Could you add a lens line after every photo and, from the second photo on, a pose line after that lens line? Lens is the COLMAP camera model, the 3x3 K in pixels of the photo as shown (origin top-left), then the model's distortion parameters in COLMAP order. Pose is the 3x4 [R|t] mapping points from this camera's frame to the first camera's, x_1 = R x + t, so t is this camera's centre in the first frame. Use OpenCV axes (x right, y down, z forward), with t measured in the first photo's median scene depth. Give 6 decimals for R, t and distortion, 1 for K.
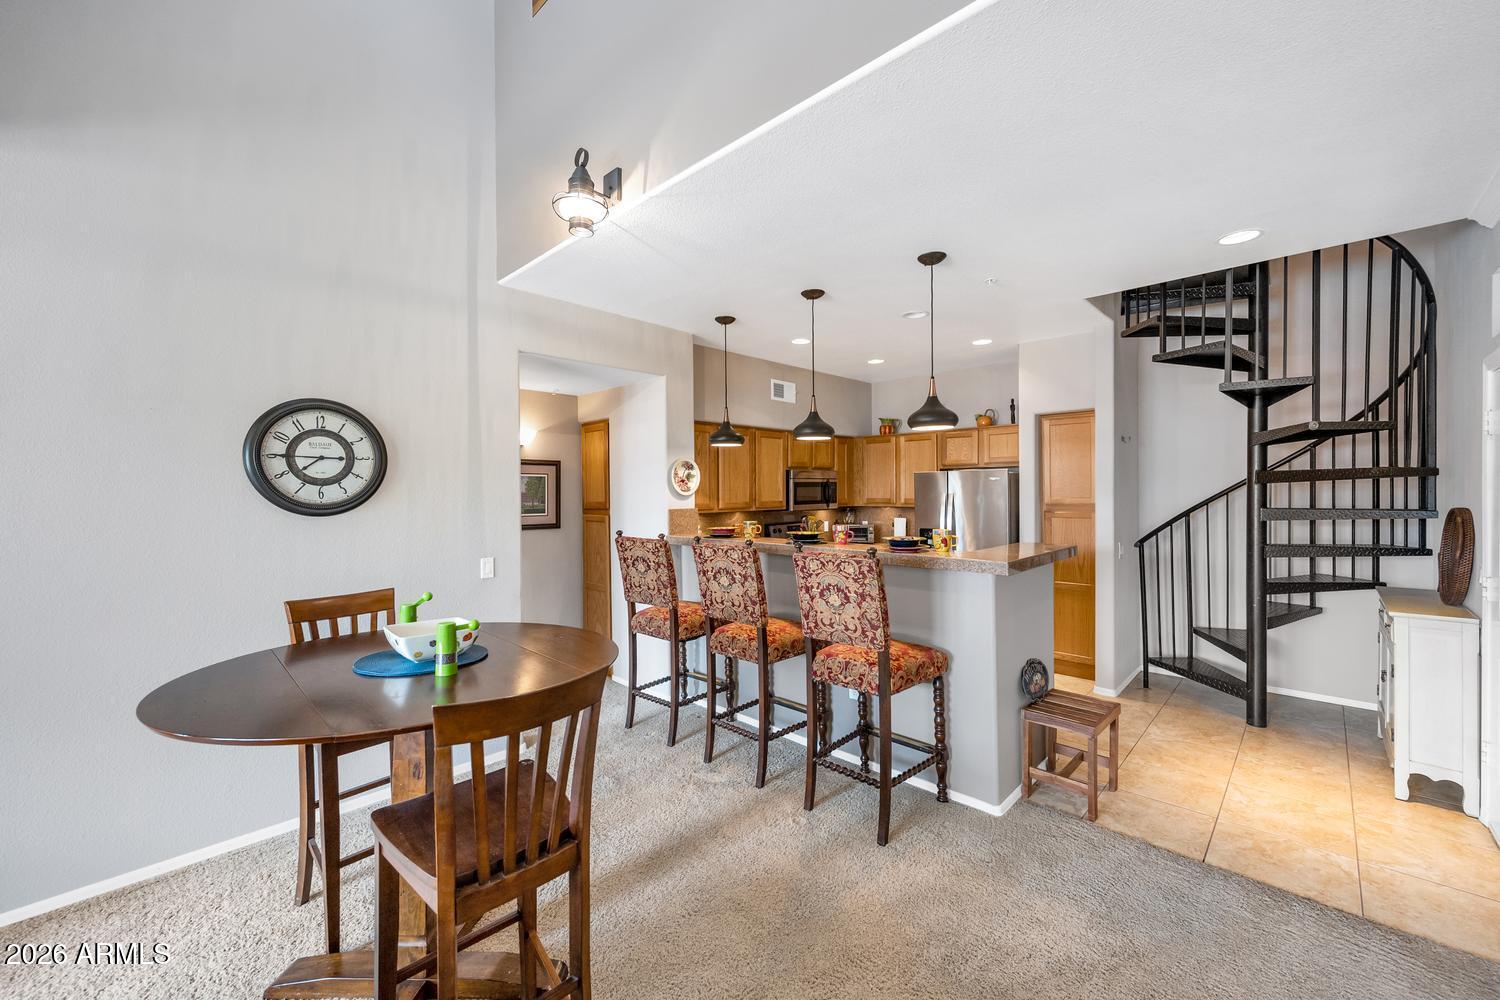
lens RADIAL K [[585.5, 0, 750.0], [0, 585.5, 505.8], [0, 0, 1]] dist [0.007903, -0.001263]
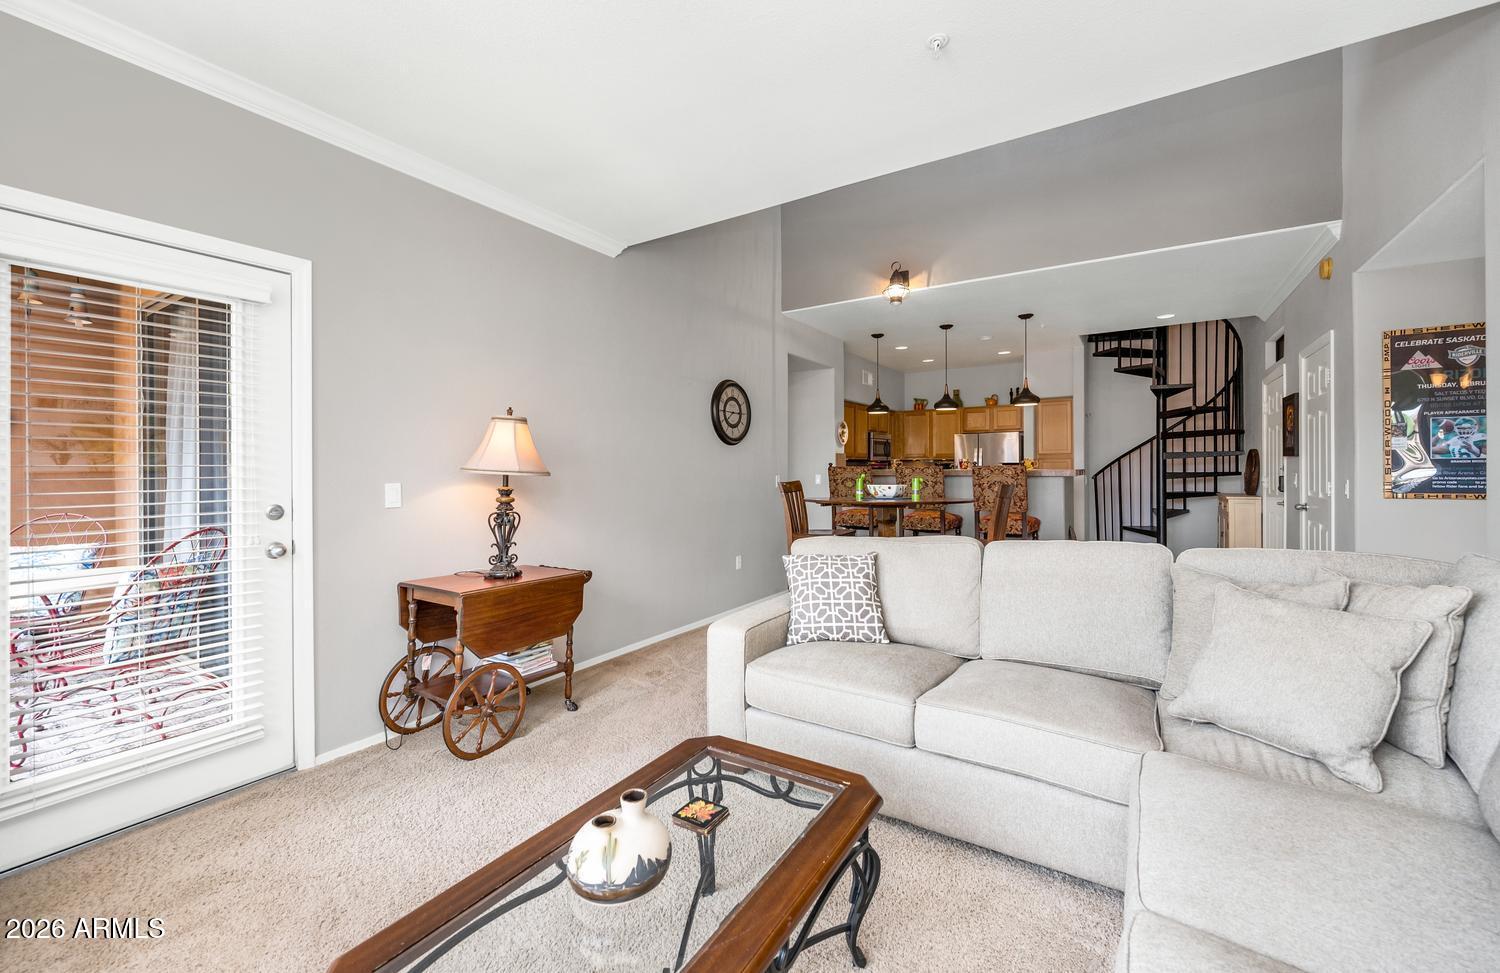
lens RADIAL K [[592.8, 0, 757.6], [0, 592.8, 476.6], [0, 0, 1]] dist [0.014860, 0.000185]
pose [[0.980088, -0.000114, 0.198561, -0.768884], [0.002827, 0.999906, -0.013380, 0.104467], [-0.198541, 0.013675, 0.979997, -0.595059]]
